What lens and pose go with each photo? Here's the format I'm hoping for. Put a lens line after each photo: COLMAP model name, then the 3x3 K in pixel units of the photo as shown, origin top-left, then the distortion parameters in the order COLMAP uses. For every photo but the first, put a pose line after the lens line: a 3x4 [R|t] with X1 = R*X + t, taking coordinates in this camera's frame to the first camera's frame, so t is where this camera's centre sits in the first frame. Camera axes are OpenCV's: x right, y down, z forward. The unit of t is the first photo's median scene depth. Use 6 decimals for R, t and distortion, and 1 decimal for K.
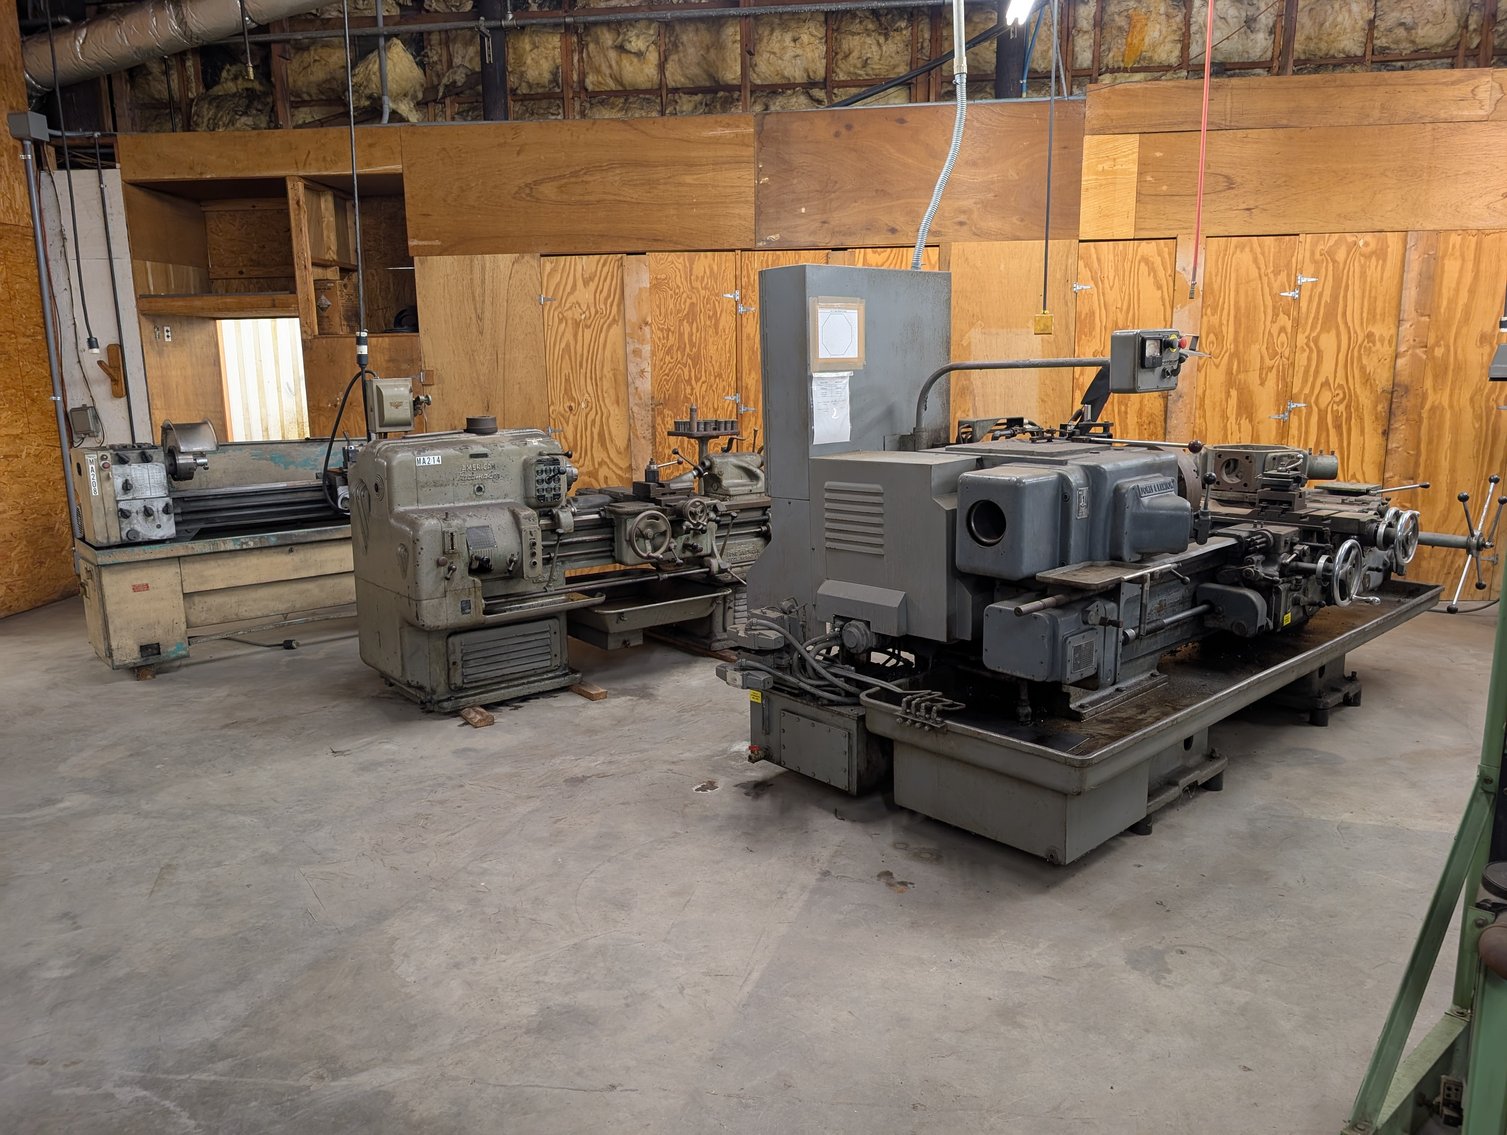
lens RADIAL K [[1072.3, 0, 750.2], [0, 1072.3, 576.9], [0, 0, 1]] dist [0.005772, -0.000283]
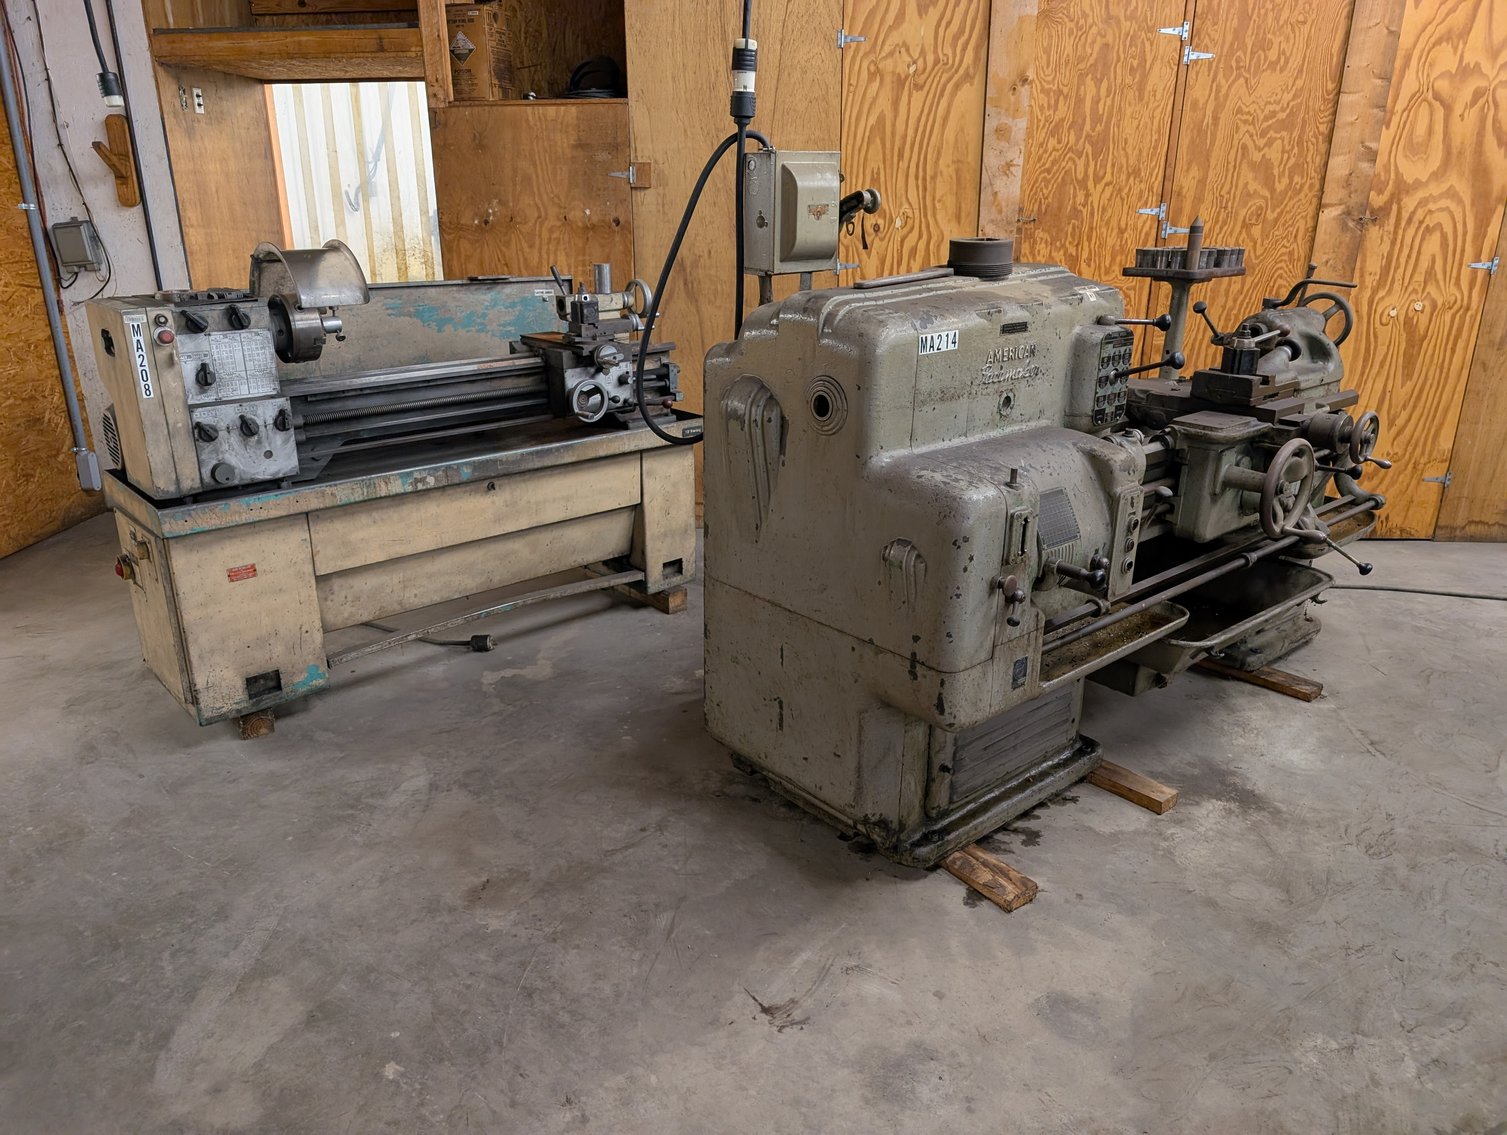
lens RADIAL K [[1101.9, 0, 753.5], [0, 1101.9, 567.5], [0, 0, 1]] dist [0.003148, 0.008725]
pose [[0.999925, 0.002108, 0.012099, -0.311335], [-0.003727, 0.990780, 0.135429, -0.063702], [-0.011702, -0.135464, 0.990713, 0.445211]]
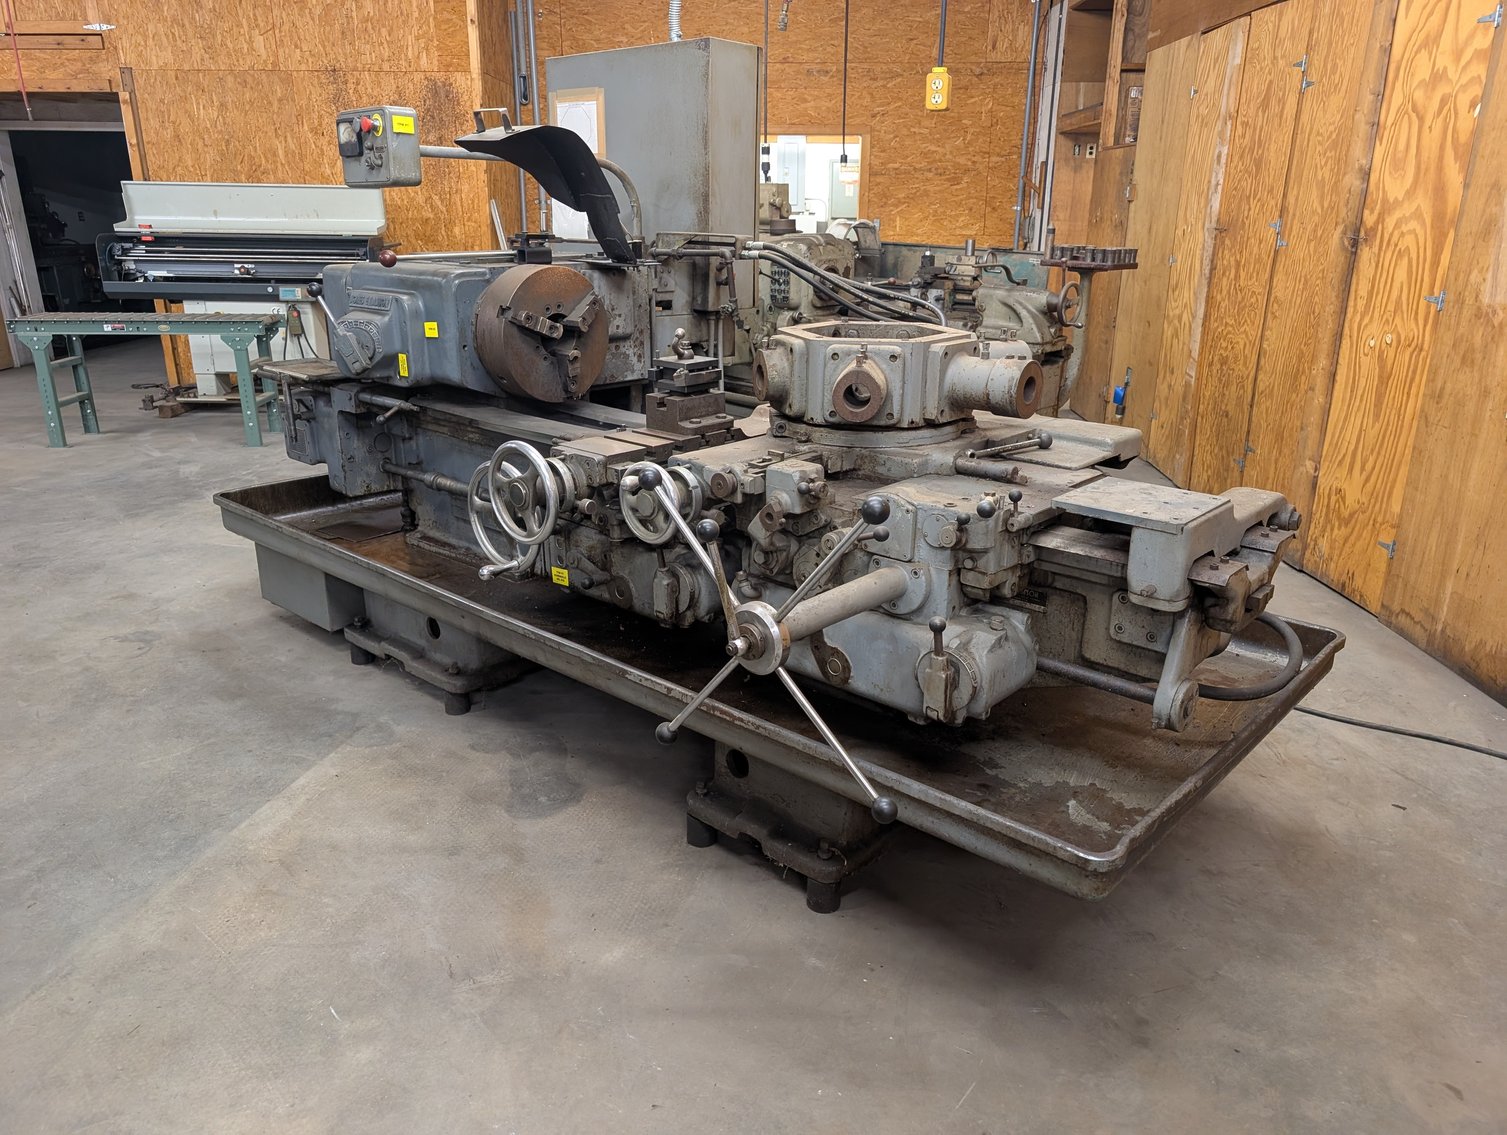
lens RADIAL K [[1101.9, 0, 753.5], [0, 1101.9, 567.5], [0, 0, 1]] dist [0.003148, 0.008725]
pose [[0.090506, 0.327730, -0.940426, 0.841247], [-0.206893, 0.929887, 0.304146, -0.137737], [0.974168, 0.167041, 0.151966, 0.764959]]
